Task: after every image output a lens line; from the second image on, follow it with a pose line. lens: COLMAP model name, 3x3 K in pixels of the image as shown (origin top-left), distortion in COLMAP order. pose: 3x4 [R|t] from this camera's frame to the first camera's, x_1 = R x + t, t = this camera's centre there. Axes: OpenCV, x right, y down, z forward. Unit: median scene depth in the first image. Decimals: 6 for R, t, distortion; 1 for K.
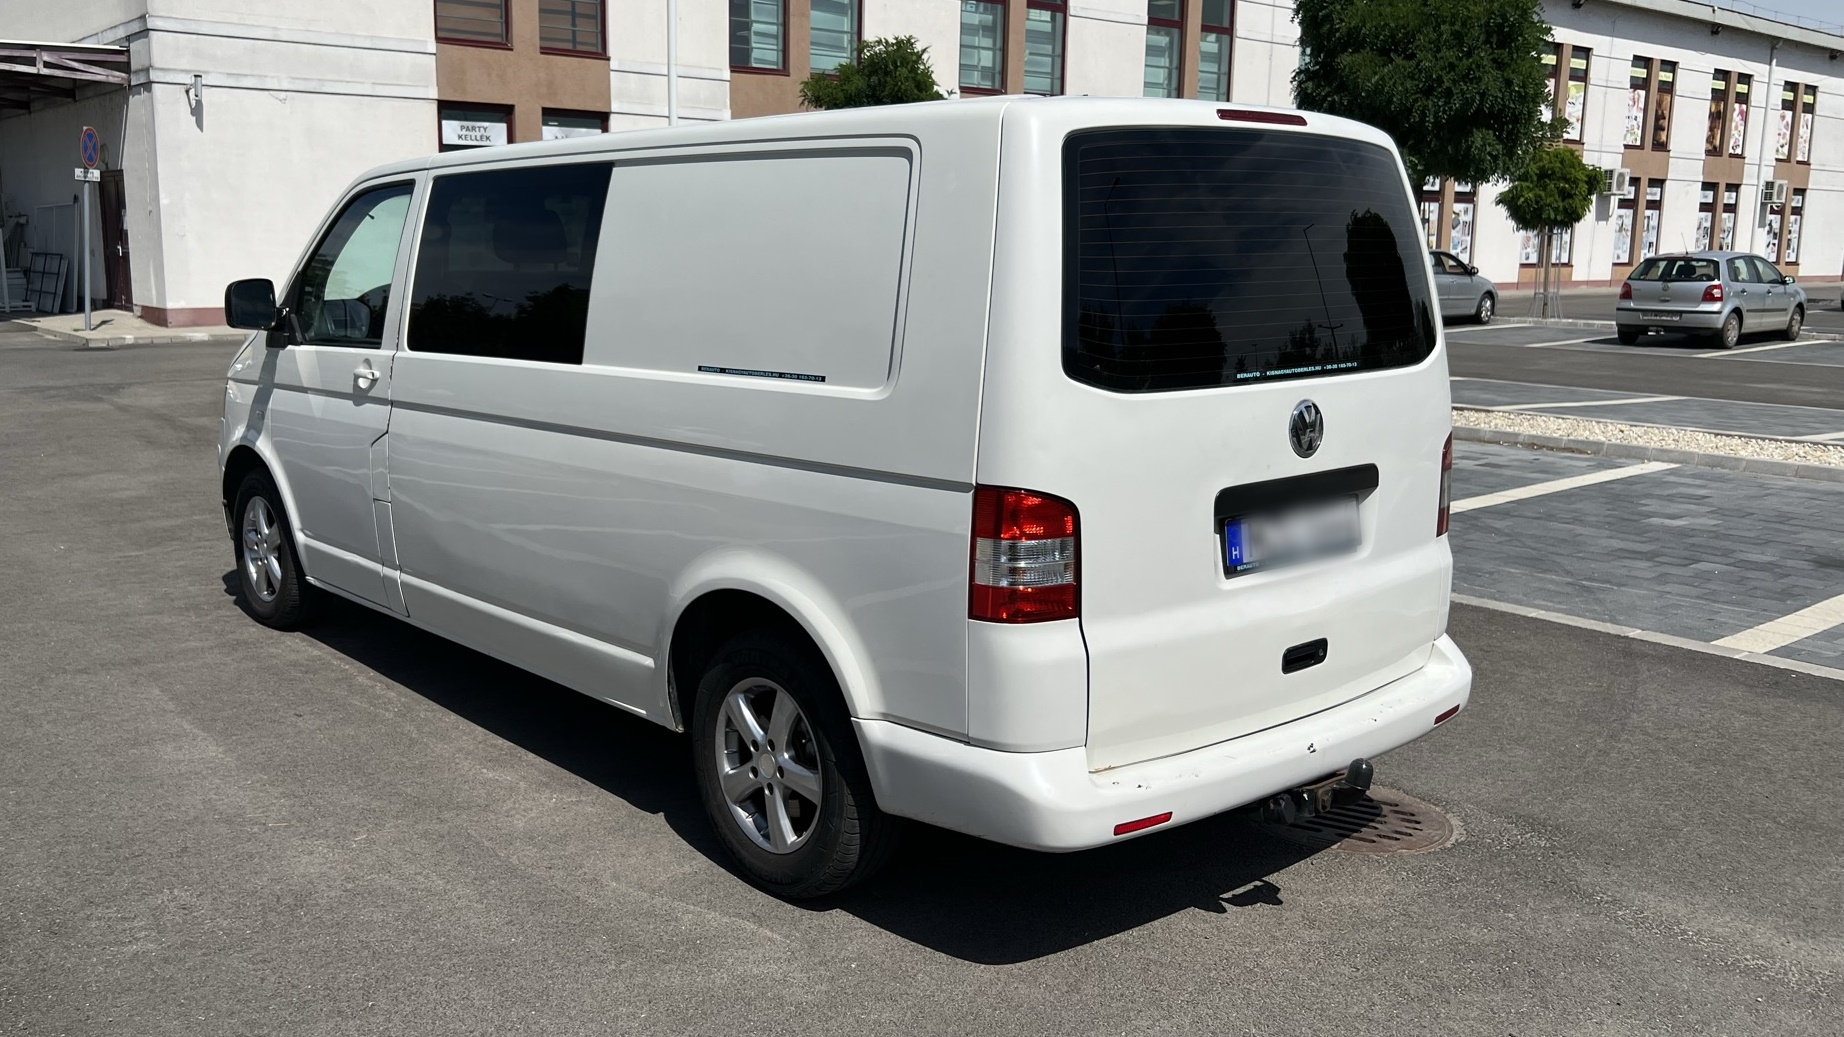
lens RADIAL K [[1500.6, 0, 912.1], [0, 1500.6, 503.2], [0, 0, 1]] dist [0.021442, -0.004883]
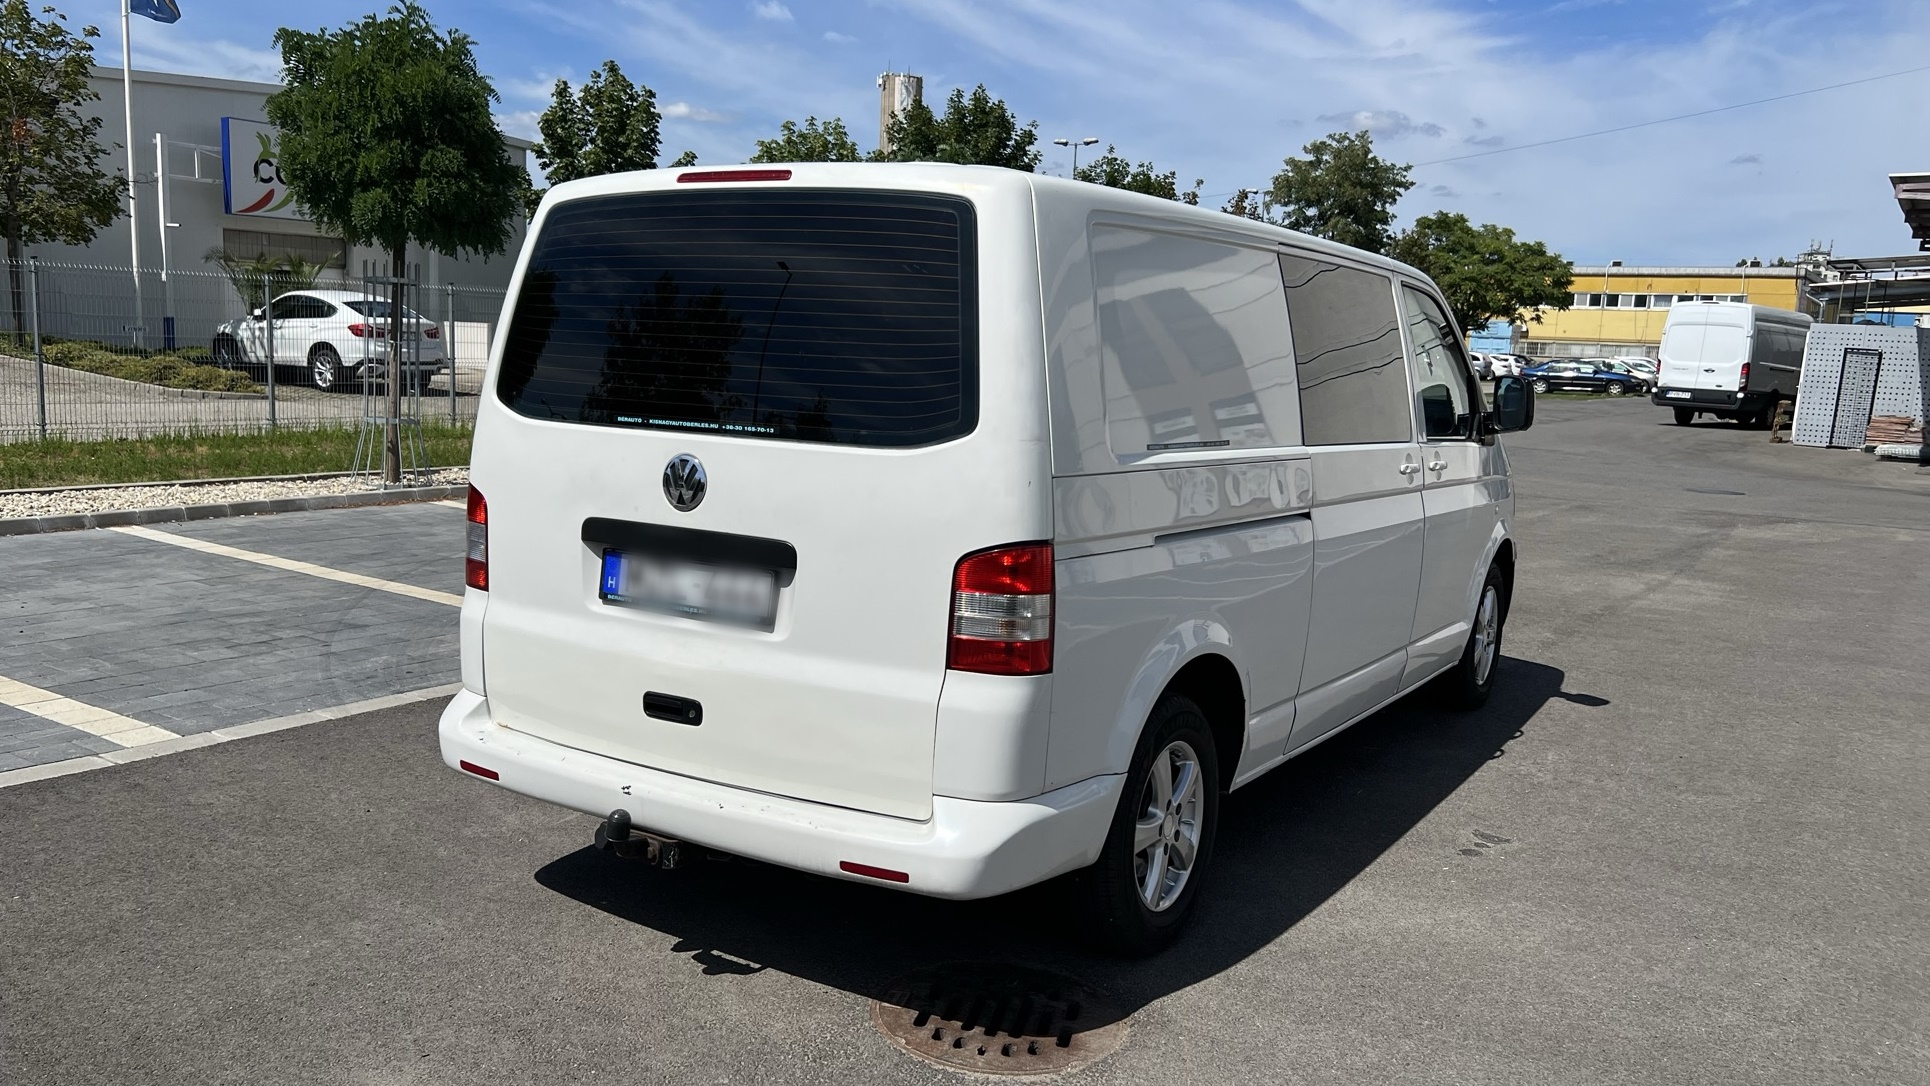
lens RADIAL K [[1570.5, 0, 954.7], [0, 1570.5, 561.4], [0, 0, 1]] dist [0.021442, -0.004883]
pose [[0.300892, 0.146366, -0.942359, 1.282173], [-0.200366, 0.975798, 0.087584, -0.122972], [0.932372, 0.162464, 0.322936, 0.816977]]
